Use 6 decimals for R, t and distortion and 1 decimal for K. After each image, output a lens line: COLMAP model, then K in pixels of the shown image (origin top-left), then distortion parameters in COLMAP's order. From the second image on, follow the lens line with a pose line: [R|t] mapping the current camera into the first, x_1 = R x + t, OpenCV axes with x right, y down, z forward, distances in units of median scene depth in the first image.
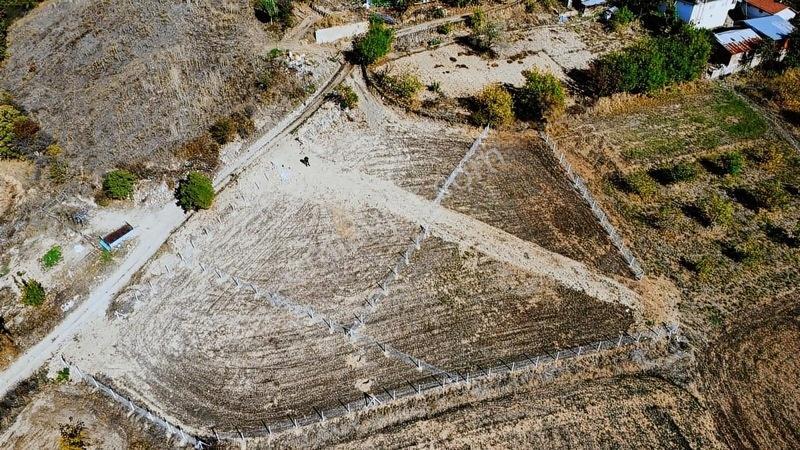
lens RADIAL K [[574.6, 0, 398.9], [0, 574.6, 224.1], [0, 0, 1]] dist [-0.025131, -0.010144]
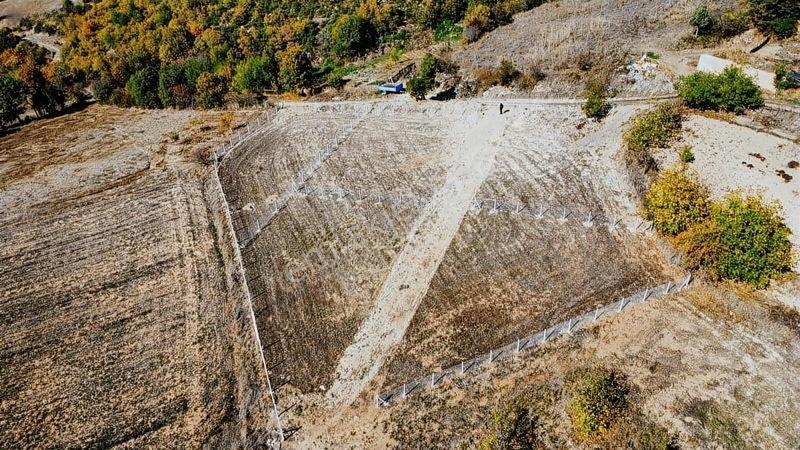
lens RADIAL K [[574.6, 0, 397.8], [0, 574.6, 224.4], [0, 0, 1]] dist [-0.025131, -0.010144]
pose [[0.085898, 0.553343, -0.828513, 0.784658], [-0.616817, 0.682587, 0.391932, -0.290763], [0.782405, 0.477375, 0.399945, 0.604901]]
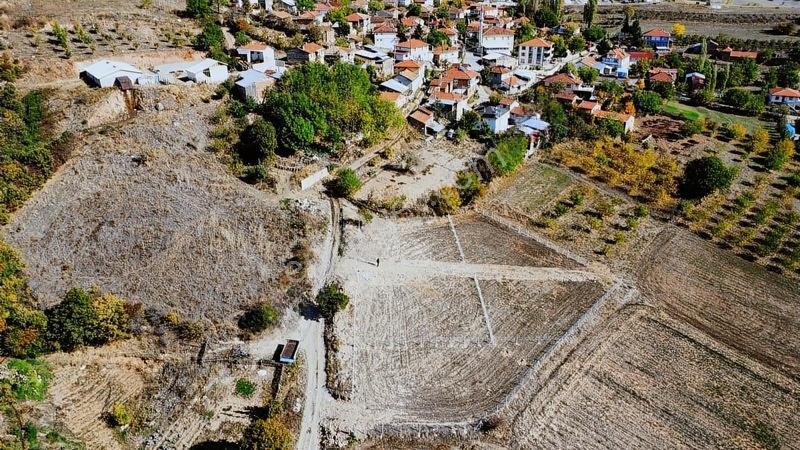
lens RADIAL K [[574.6, 0, 398.6], [0, 574.6, 223.3], [0, 0, 1]] dist [-0.025131, -0.010144]
pose [[0.836747, -0.239901, 0.492242, -0.822639], [0.344362, 0.929456, -0.132387, 0.008059], [-0.425757, 0.280284, 0.860332, -0.275018]]
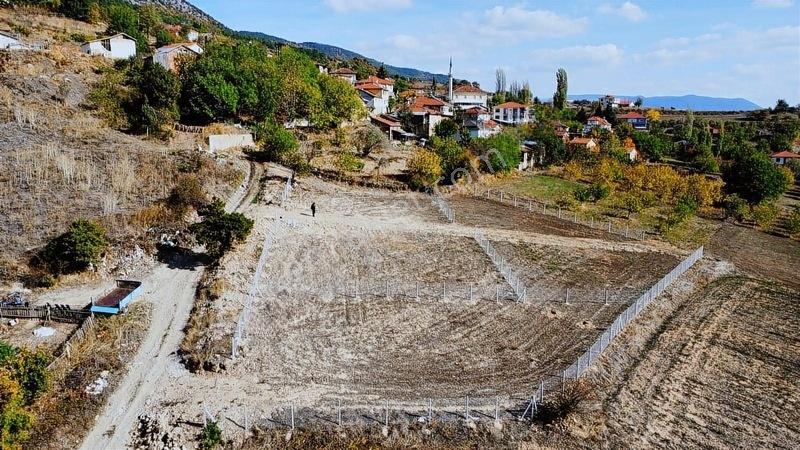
lens RADIAL K [[574.6, 0, 398.5], [0, 574.6, 224.1], [0, 0, 1]] dist [-0.025131, -0.010144]
pose [[0.802396, -0.098186, 0.588660, -0.583808], [0.364645, 0.861498, -0.353349, 0.271245], [-0.472435, 0.498177, 0.727066, 0.355796]]
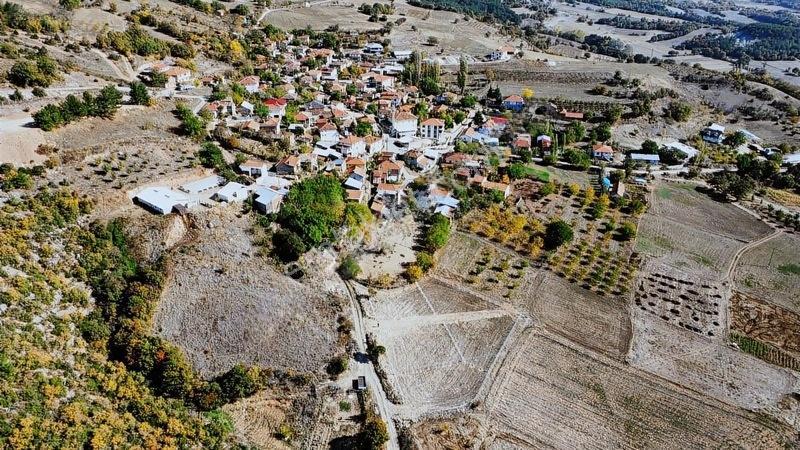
lens RADIAL K [[574.6, 0, 398.6], [0, 574.6, 223.1], [0, 0, 1]] dist [-0.025131, -0.010144]
pose [[0.679618, -0.311090, 0.664336, -1.678973], [0.443669, 0.895525, -0.034527, -0.398984], [-0.584188, 0.318211, 0.746636, -0.998997]]
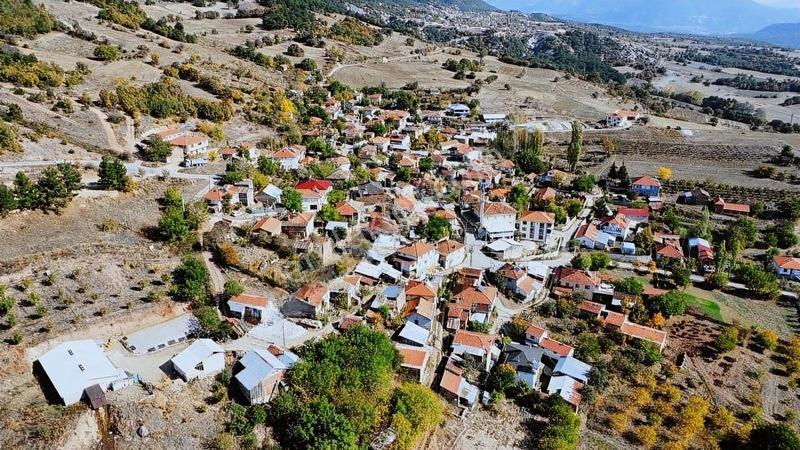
lens RADIAL K [[574.6, 0, 398.1], [0, 574.6, 225.6], [0, 0, 1]] dist [-0.025131, -0.010144]
pose [[0.778591, -0.219455, 0.587908, -0.696332], [0.387338, 0.905159, -0.175090, -0.858124], [-0.493726, 0.364043, 0.789752, -0.115307]]
